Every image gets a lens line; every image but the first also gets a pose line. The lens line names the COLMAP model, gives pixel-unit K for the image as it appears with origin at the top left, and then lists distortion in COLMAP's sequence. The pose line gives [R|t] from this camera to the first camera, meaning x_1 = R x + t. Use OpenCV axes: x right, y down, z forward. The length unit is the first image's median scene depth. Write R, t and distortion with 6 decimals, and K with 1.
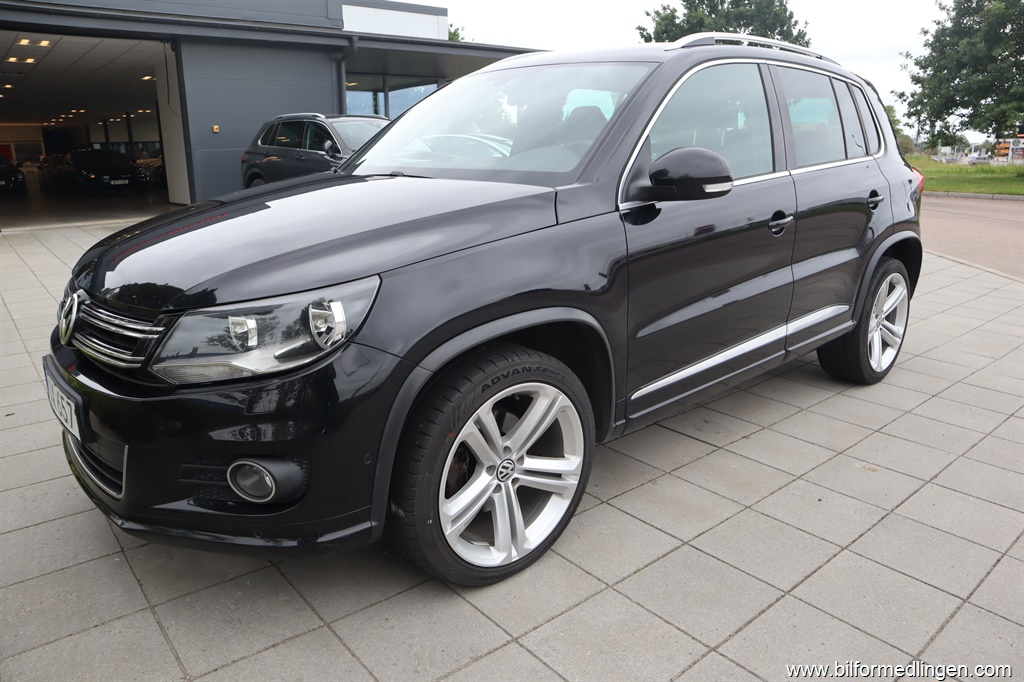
lens RADIAL K [[704.3, 0, 511.2], [0, 704.3, 357.0], [0, 0, 1]] dist [-0.119728, 0.067298]
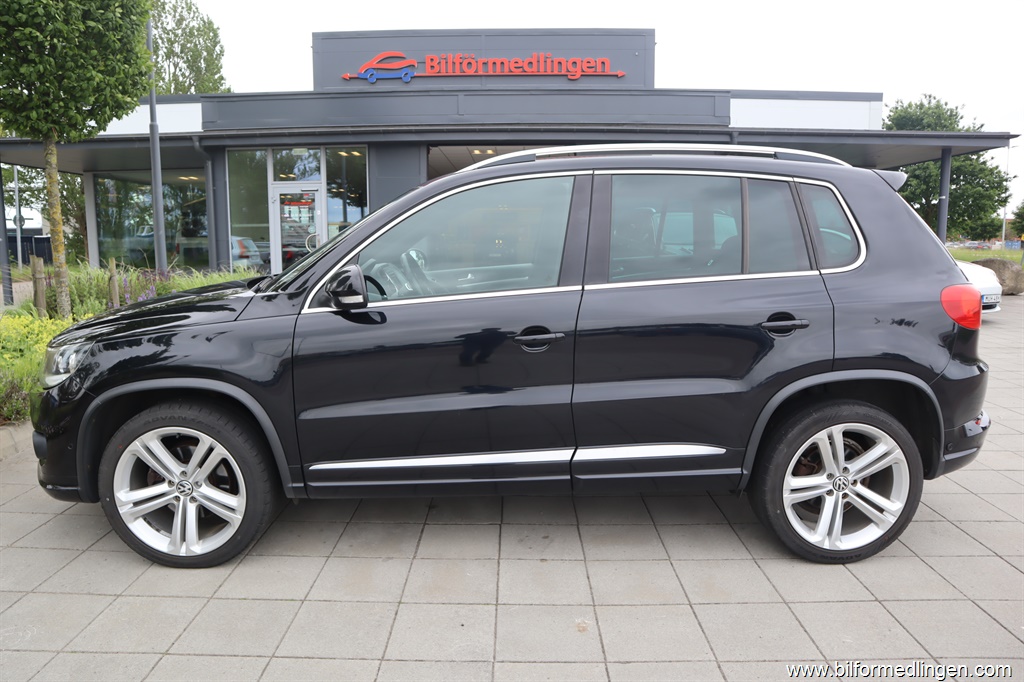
lens RADIAL K [[704.3, 0, 511.2], [0, 704.3, 357.0], [0, 0, 1]] dist [-0.119728, 0.067298]
pose [[0.763158, 0.115807, -0.635750, 1.124829], [-0.187689, 0.981123, -0.046584, -0.131958], [0.618354, 0.154874, 0.770488, 0.253430]]
